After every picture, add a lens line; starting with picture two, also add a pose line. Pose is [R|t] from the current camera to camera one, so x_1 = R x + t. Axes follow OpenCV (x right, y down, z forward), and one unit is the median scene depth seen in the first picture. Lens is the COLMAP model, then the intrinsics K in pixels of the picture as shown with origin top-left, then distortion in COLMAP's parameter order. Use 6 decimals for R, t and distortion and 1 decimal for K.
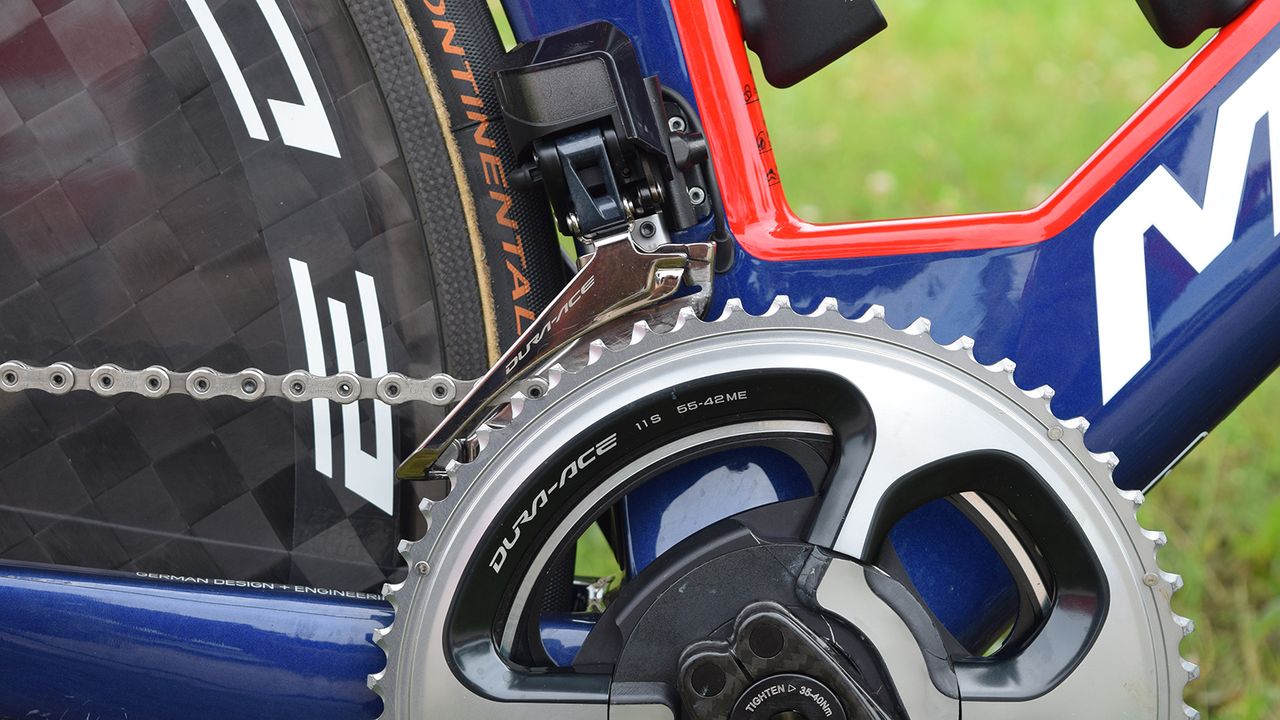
lens RADIAL K [[2666.7, 0, 671.8], [0, 2666.7, 405.7], [0, 0, 1]] dist [0.115463, 0.000000]
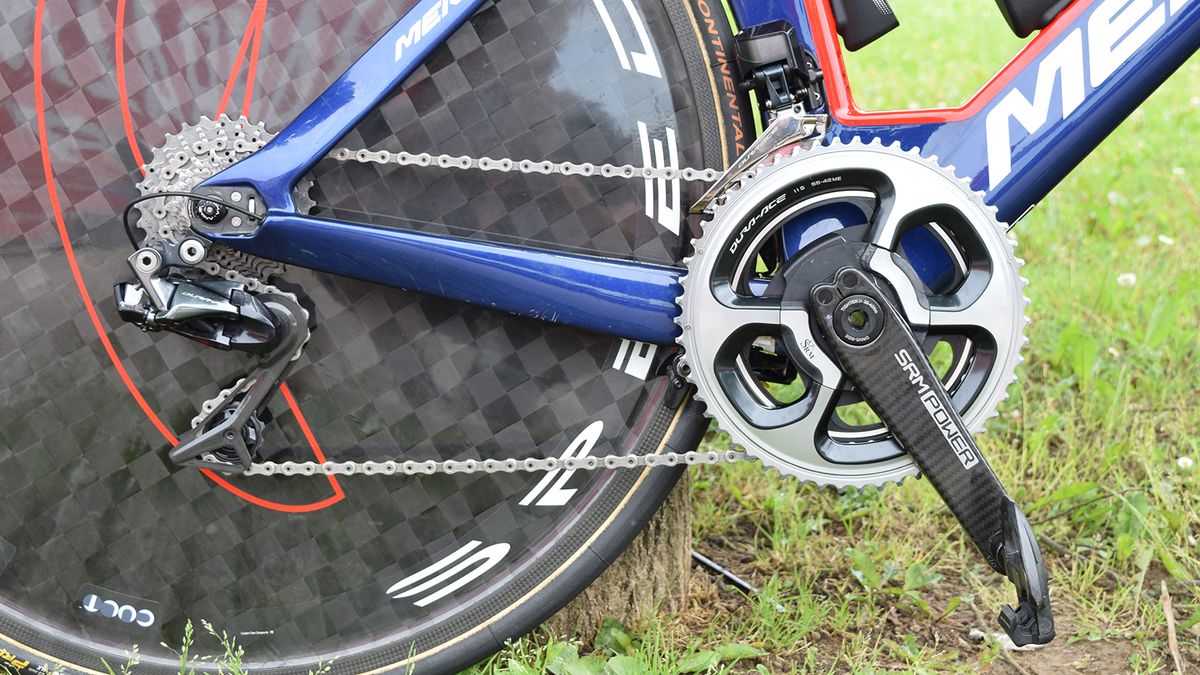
lens RADIAL K [[2127.3, 0, 623.2], [0, 2127.3, 300.1], [0, 0, 1]] dist [-0.016424, 0.000000]
pose [[0.999636, 0.015803, 0.021869, -0.198181], [-0.014798, 0.998861, -0.045351, 0.186058], [-0.022561, 0.045011, 0.998732, -0.838307]]
